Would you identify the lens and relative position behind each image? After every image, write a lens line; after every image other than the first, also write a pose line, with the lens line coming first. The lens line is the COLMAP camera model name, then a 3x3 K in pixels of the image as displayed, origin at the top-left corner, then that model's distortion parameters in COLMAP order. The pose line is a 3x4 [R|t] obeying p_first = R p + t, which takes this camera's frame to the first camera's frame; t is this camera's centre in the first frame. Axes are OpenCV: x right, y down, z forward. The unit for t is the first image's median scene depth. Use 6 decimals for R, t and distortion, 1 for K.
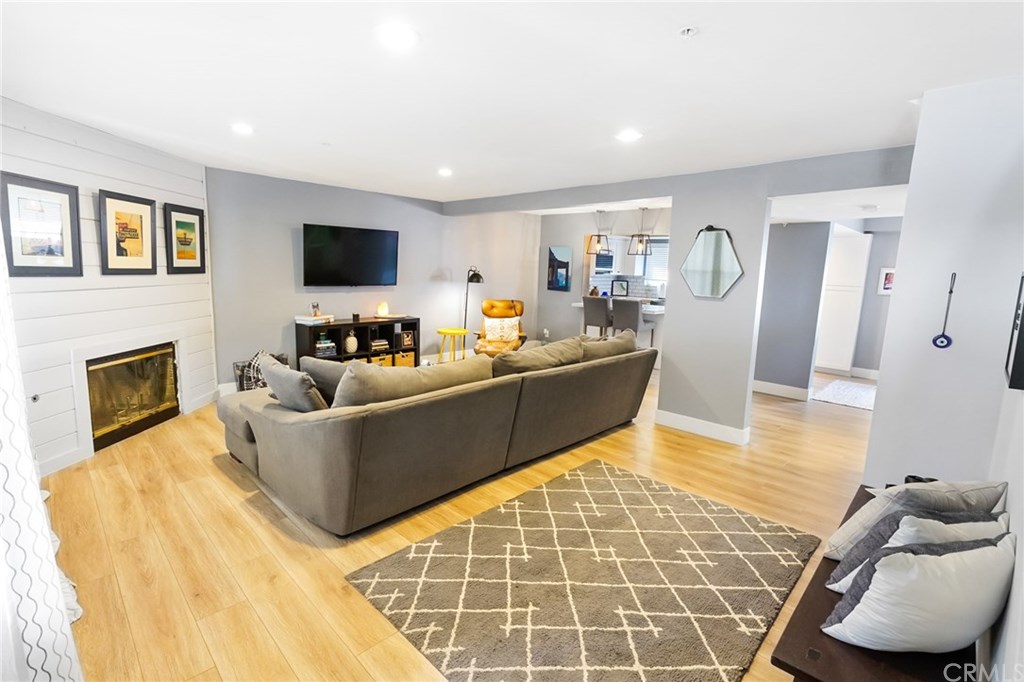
lens RADIAL K [[467.2, 0, 496.5], [0, 467.2, 333.8], [0, 0, 1]] dist [-0.000173, 0.003722]
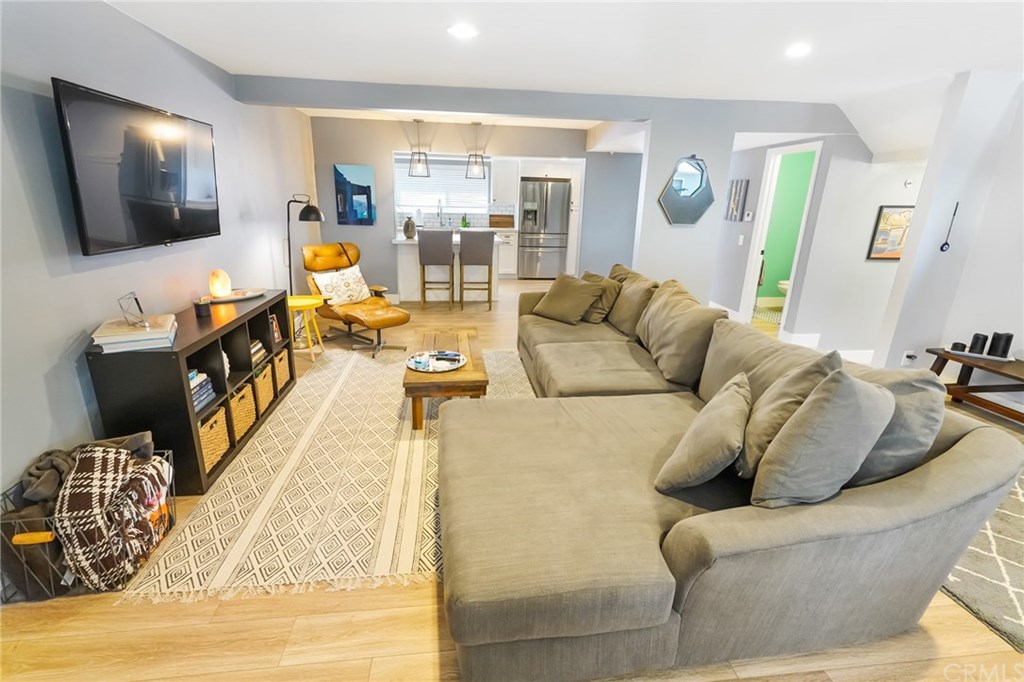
lens RADIAL K [[467.2, 0, 506.3], [0, 467.2, 344.0], [0, 0, 1]] dist [-0.000173, 0.003722]
pose [[0.615149, -0.250462, 0.747570, -0.894148], [0.109952, 0.966185, 0.233230, -0.145589], [-0.780706, -0.061274, 0.621887, 0.840759]]
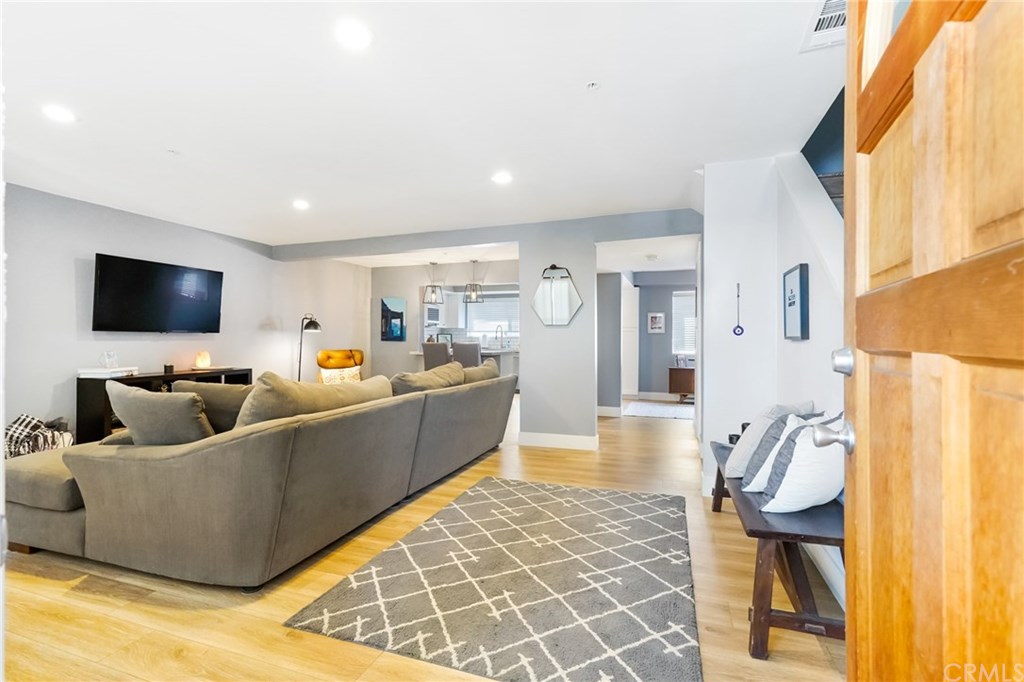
lens RADIAL K [[467.2, 0, 497.1], [0, 467.2, 333.2], [0, 0, 1]] dist [-0.000173, 0.003722]
pose [[0.906998, -0.019129, 0.420699, -0.226769], [0.082260, 0.987773, -0.132432, 0.110357], [-0.413022, 0.154722, 0.897482, 0.021841]]
